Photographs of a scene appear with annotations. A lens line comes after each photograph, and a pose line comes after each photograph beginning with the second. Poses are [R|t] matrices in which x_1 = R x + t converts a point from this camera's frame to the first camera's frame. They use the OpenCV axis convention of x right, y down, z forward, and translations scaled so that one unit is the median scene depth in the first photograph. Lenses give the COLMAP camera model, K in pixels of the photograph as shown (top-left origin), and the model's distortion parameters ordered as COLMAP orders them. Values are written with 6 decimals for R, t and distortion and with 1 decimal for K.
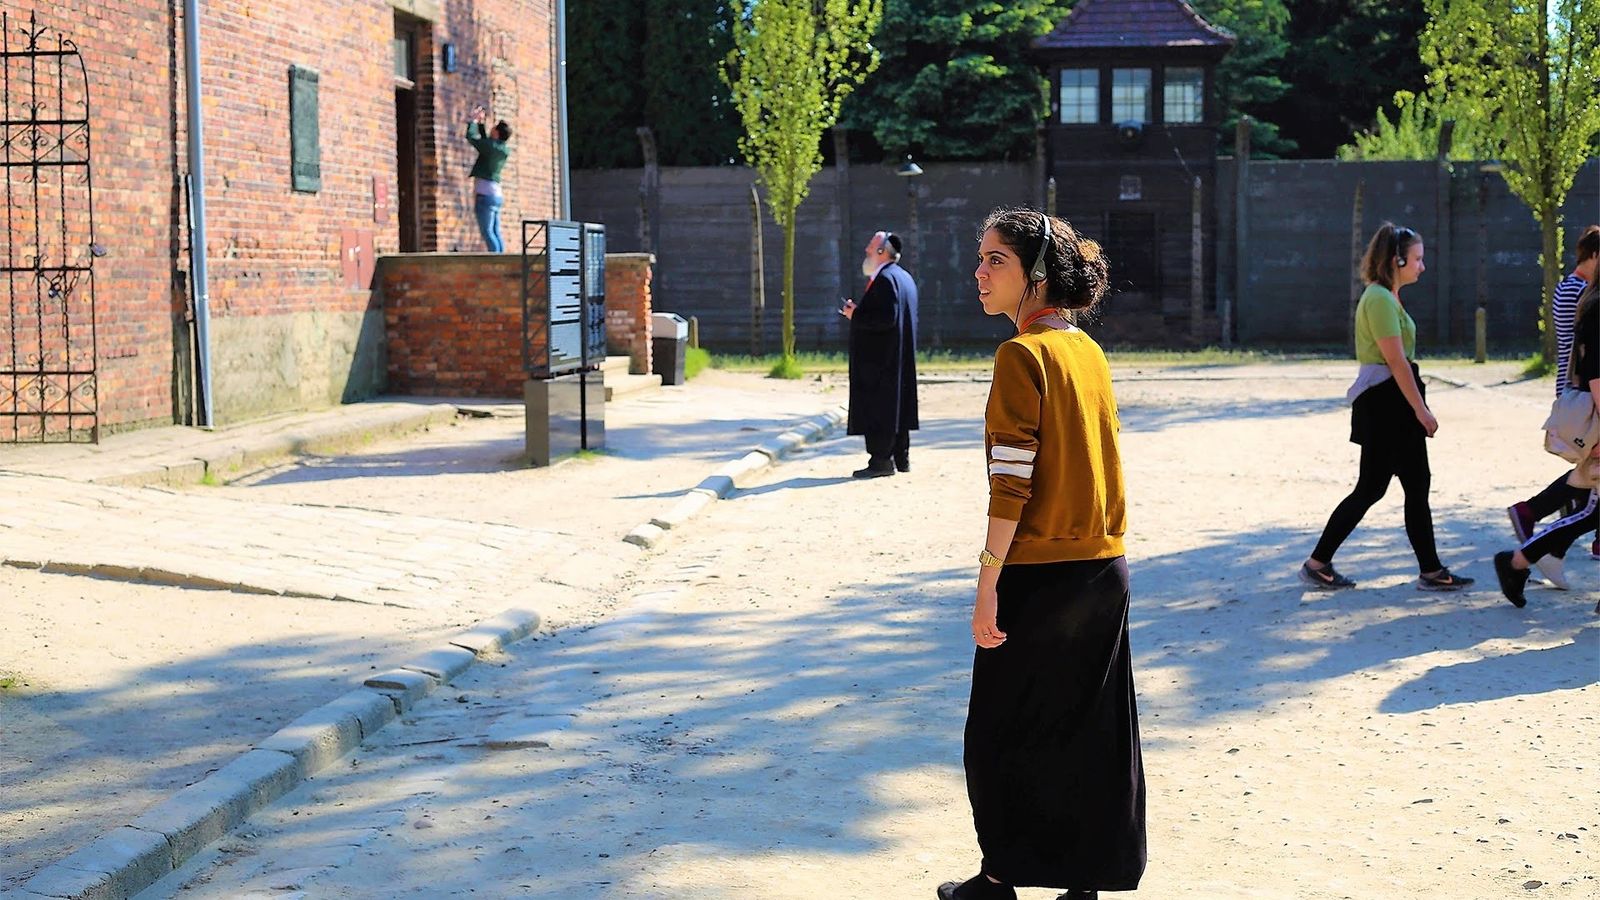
lens RADIAL K [[2253.4, 0, 800.0], [0, 2253.4, 450.0], [0, 0, 1]] dist [-0.088325, -0.076244]
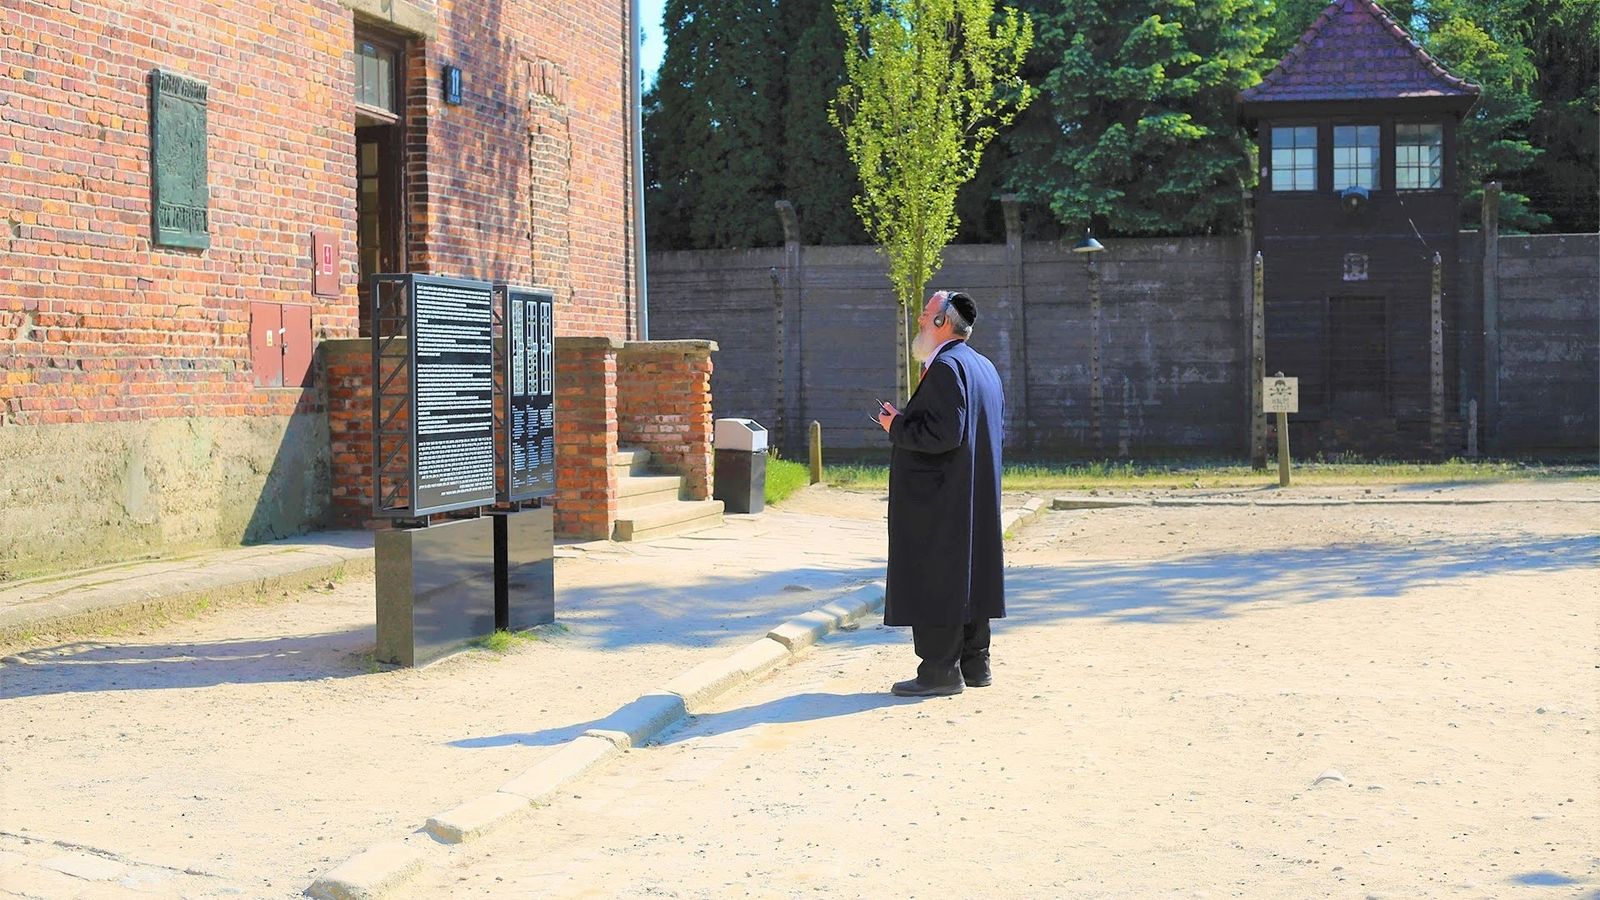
lens RADIAL K [[2253.4, 0, 800.0], [0, 2253.4, 450.0], [0, 0, 1]] dist [-0.088325, -0.076244]
pose [[0.995292, 0.002857, -0.096876, 0.033988], [-0.007123, 0.999018, -0.043719, -0.016103], [0.096657, 0.044203, 0.994336, 0.235187]]
